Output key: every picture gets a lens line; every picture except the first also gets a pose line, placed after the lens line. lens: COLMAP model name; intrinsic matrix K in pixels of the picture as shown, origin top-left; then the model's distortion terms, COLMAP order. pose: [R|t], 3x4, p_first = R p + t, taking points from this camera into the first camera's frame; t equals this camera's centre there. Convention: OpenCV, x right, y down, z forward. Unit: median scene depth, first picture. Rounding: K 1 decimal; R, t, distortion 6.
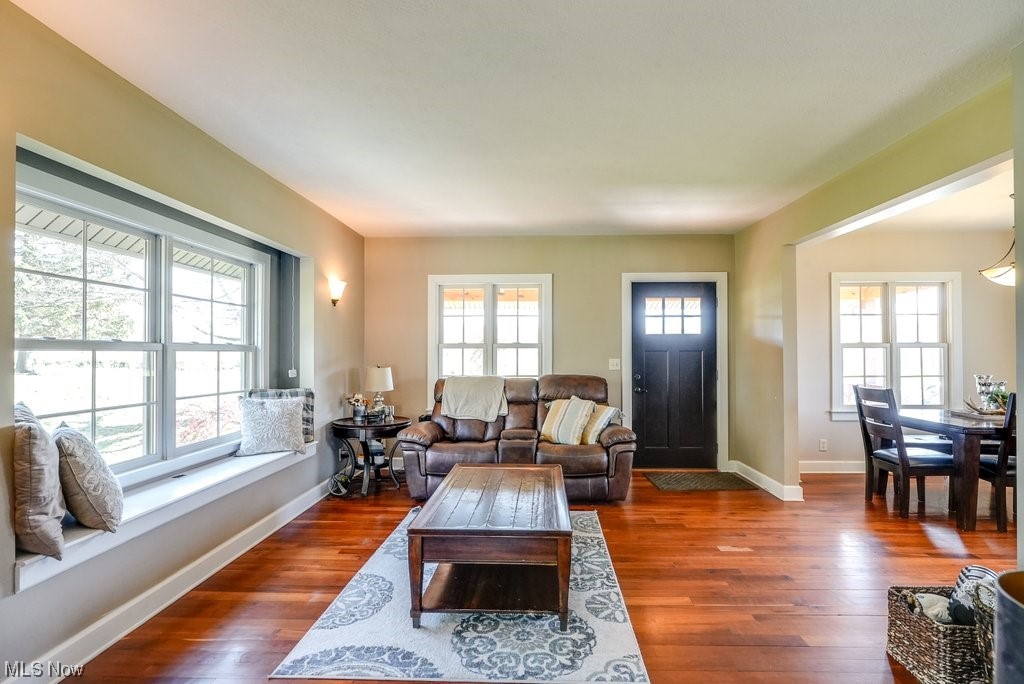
lens RADIAL K [[458.8, 0, 528.3], [0, 458.8, 343.6], [0, 0, 1]] dist [-0.001596, 0.000322]
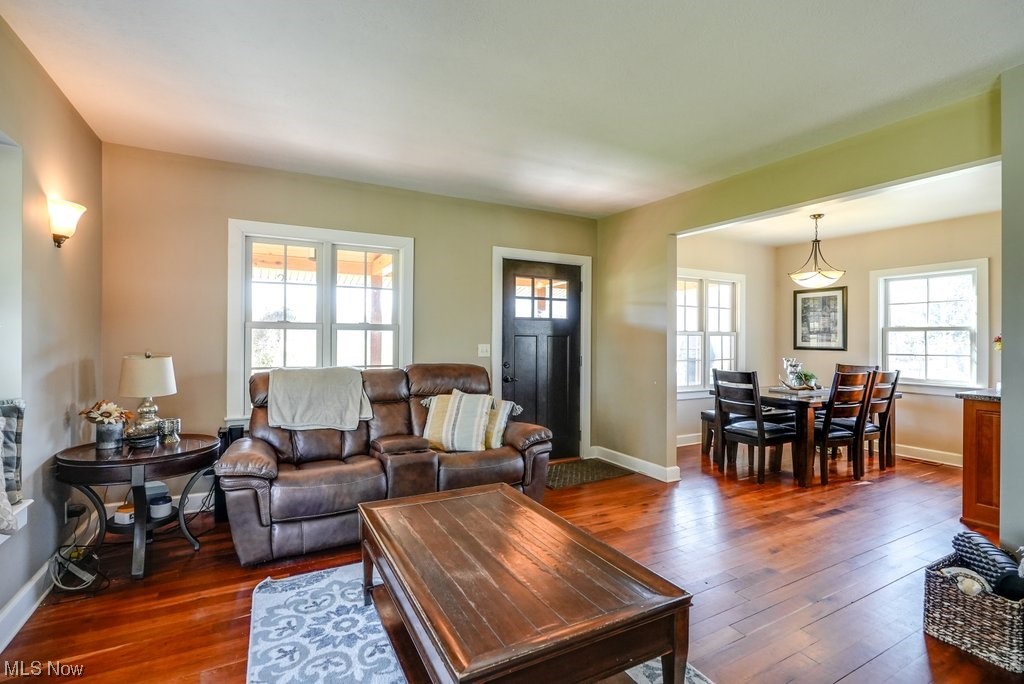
lens RADIAL K [[451.5, 0, 506.8], [0, 451.5, 338.7], [0, 0, 1]] dist [-0.001478, 0.000301]
pose [[0.869019, 0.009090, 0.494695, -0.218634], [-0.018248, 0.999740, 0.013686, 0.011109], [-0.494442, -0.020920, 0.868959, 0.256473]]
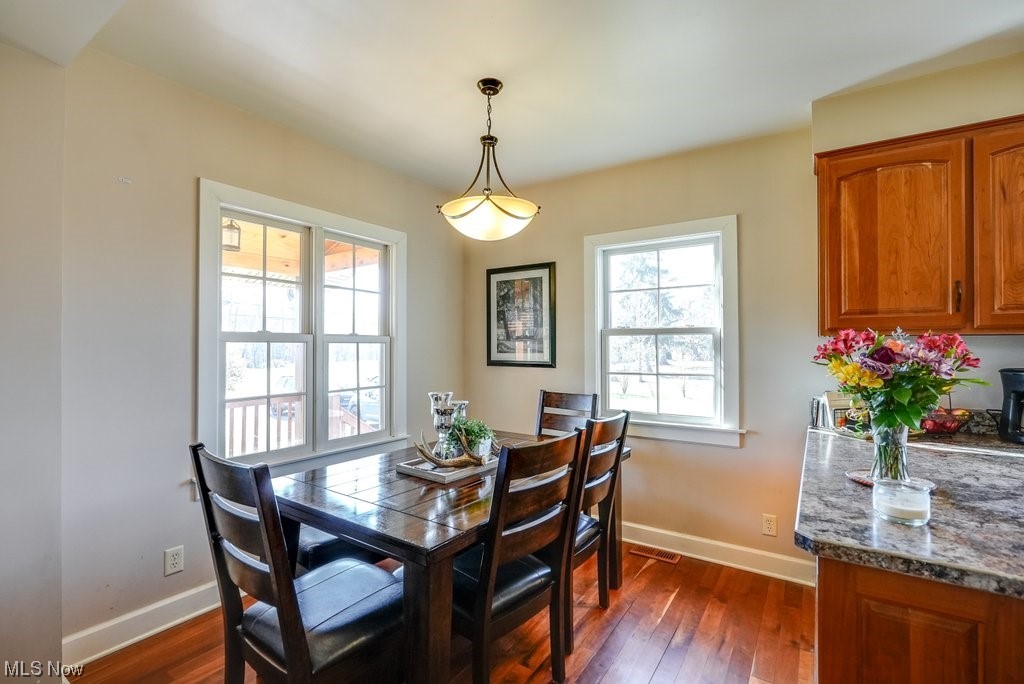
lens RADIAL K [[451.5, 0, 506.8], [0, 451.5, 338.7], [0, 0, 1]] dist [-0.001478, 0.000301]
pose [[0.532061, 0.017151, 0.846533, 0.456507], [-0.017243, 0.999807, -0.009419, 0.005202], [-0.846531, -0.009586, 0.532254, 0.513202]]
